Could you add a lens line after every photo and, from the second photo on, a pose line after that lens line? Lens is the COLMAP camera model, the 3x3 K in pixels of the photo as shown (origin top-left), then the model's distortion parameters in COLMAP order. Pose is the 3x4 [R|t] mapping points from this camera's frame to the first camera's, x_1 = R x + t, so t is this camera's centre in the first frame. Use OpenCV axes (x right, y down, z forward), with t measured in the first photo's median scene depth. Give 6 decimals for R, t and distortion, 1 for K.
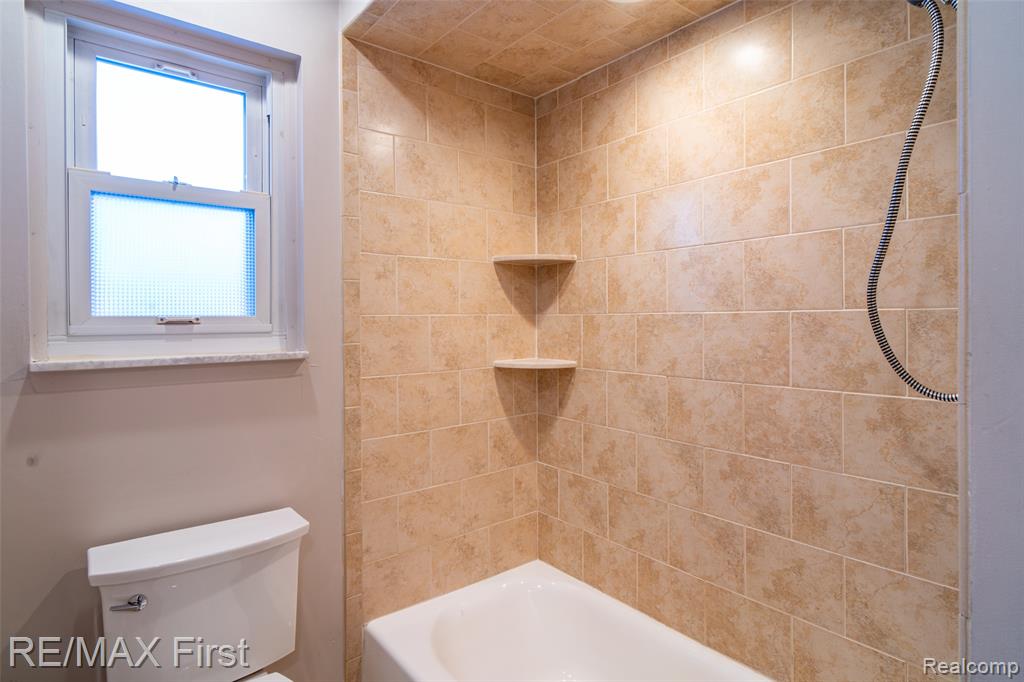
lens RADIAL K [[531.1, 0, 502.7], [0, 531.1, 319.0], [0, 0, 1]] dist [-0.003757, 0.002255]
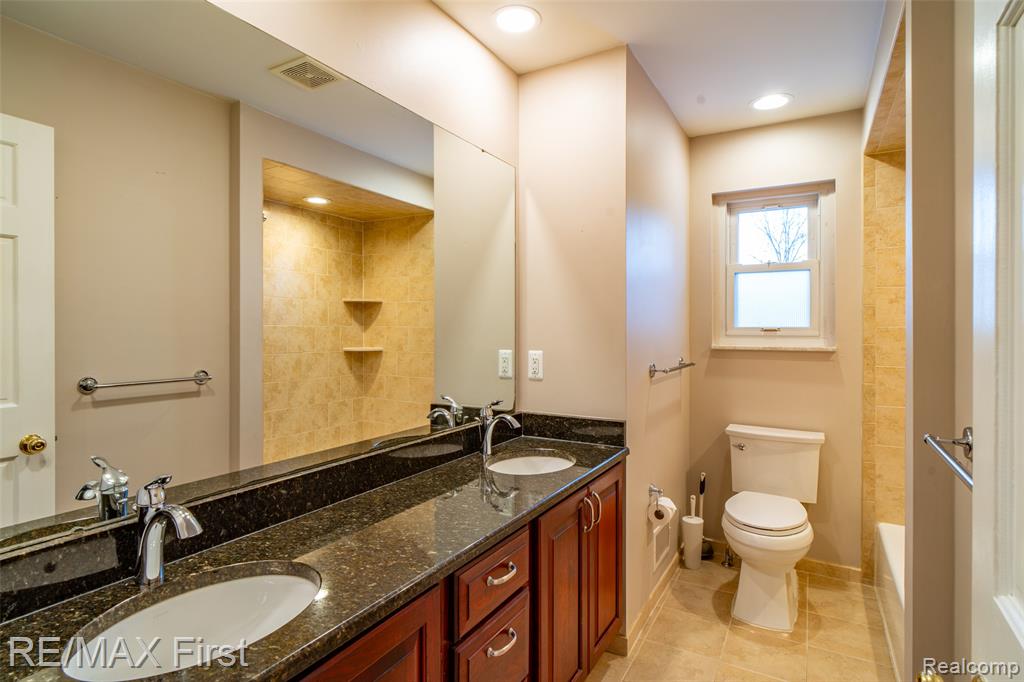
lens RADIAL K [[531.1, 0, 511.3], [0, 531.1, 333.7], [0, 0, 1]] dist [-0.003757, 0.002255]
pose [[0.362620, 0.017564, -0.931772, 0.851558], [-0.002135, 0.999835, 0.018016, -0.013489], [0.931935, -0.004544, 0.362598, -0.617825]]
